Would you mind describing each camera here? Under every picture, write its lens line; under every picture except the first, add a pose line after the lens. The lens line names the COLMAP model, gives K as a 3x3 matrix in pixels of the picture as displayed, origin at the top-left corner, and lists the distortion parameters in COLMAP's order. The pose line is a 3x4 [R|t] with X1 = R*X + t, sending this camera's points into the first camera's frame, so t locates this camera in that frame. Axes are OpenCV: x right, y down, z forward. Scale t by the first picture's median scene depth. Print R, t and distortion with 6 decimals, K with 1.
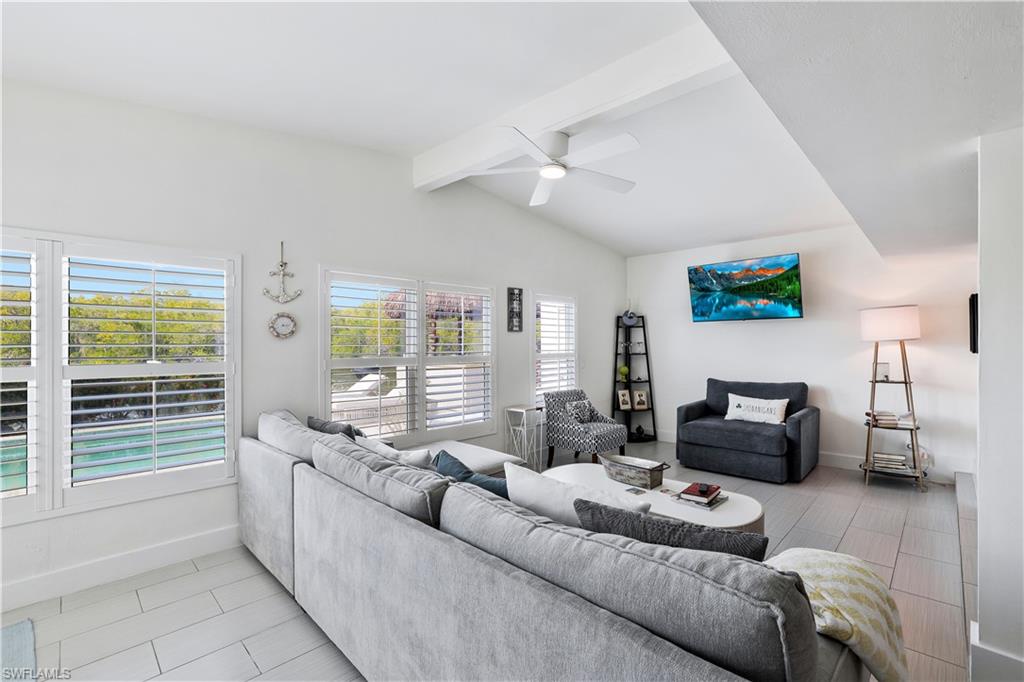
lens RADIAL K [[452.0, 0, 507.6], [0, 452.0, 337.7], [0, 0, 1]] dist [-0.043437, 0.016613]
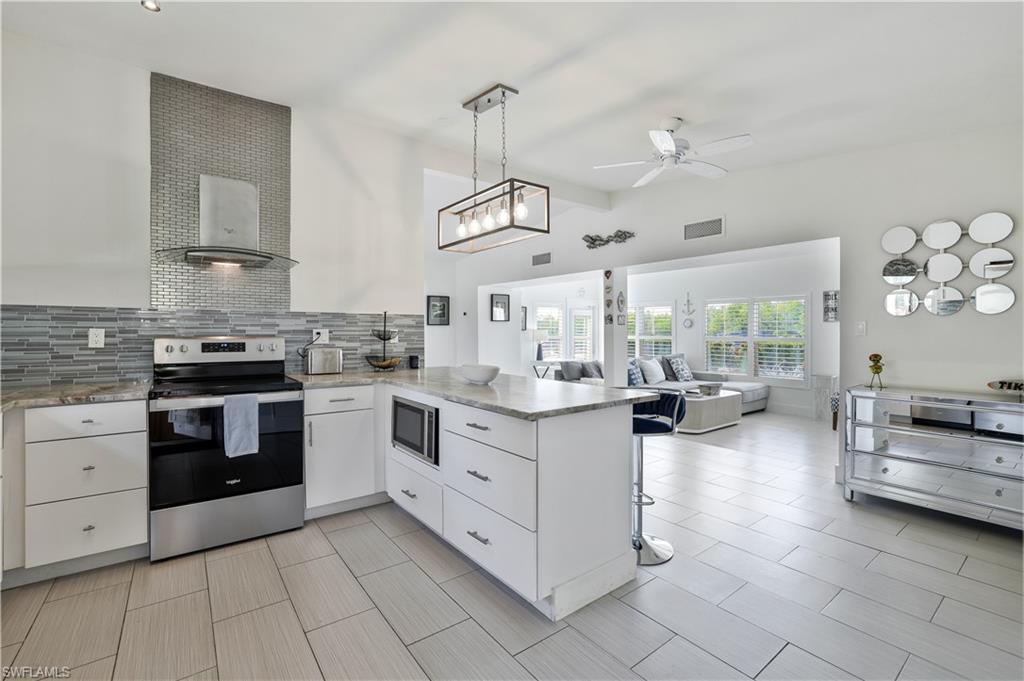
lens RADIAL K [[452.0, 0, 507.6], [0, 452.0, 337.2], [0, 0, 1]] dist [-0.043437, 0.016613]
pose [[-0.147530, 0.016062, -0.988927, 1.520443], [0.009895, 0.999842, 0.014763, 0.004120], [0.989008, -0.007607, -0.147665, 0.210965]]
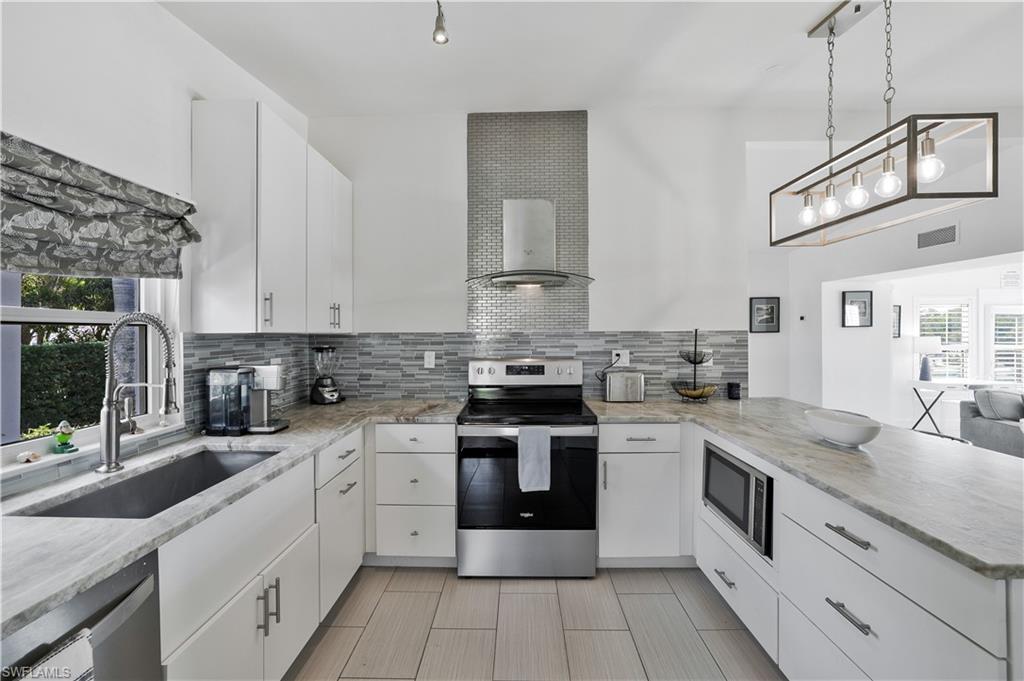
lens RADIAL K [[452.0, 0, 507.6], [0, 452.0, 337.2], [0, 0, 1]] dist [-0.043437, 0.016613]
pose [[-0.729080, 0.016107, -0.684238, 1.416788], [0.015083, 0.999858, 0.007466, -0.025128], [0.684262, -0.004877, -0.729220, 0.170049]]
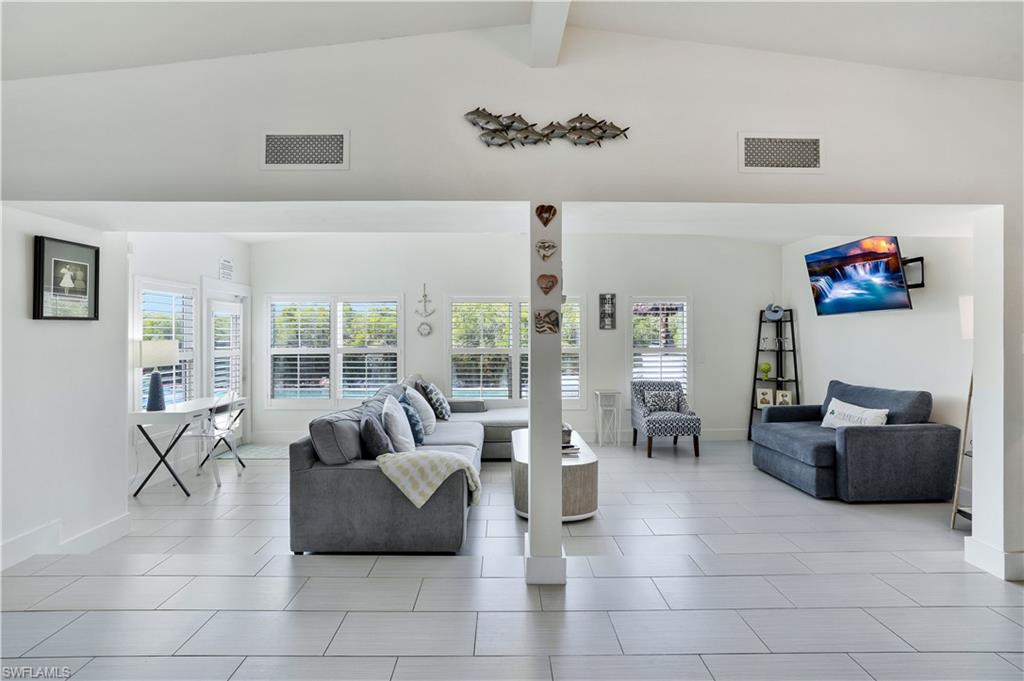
lens RADIAL K [[461.3, 0, 513.3], [0, 461.3, 333.4], [0, 0, 1]] dist [-0.028155, -0.000138]
pose [[0.717000, -0.001651, -0.697071, 0.700928], [0.007632, 0.999956, 0.005482, -0.011234], [0.697031, -0.009251, 0.716981, -0.071169]]
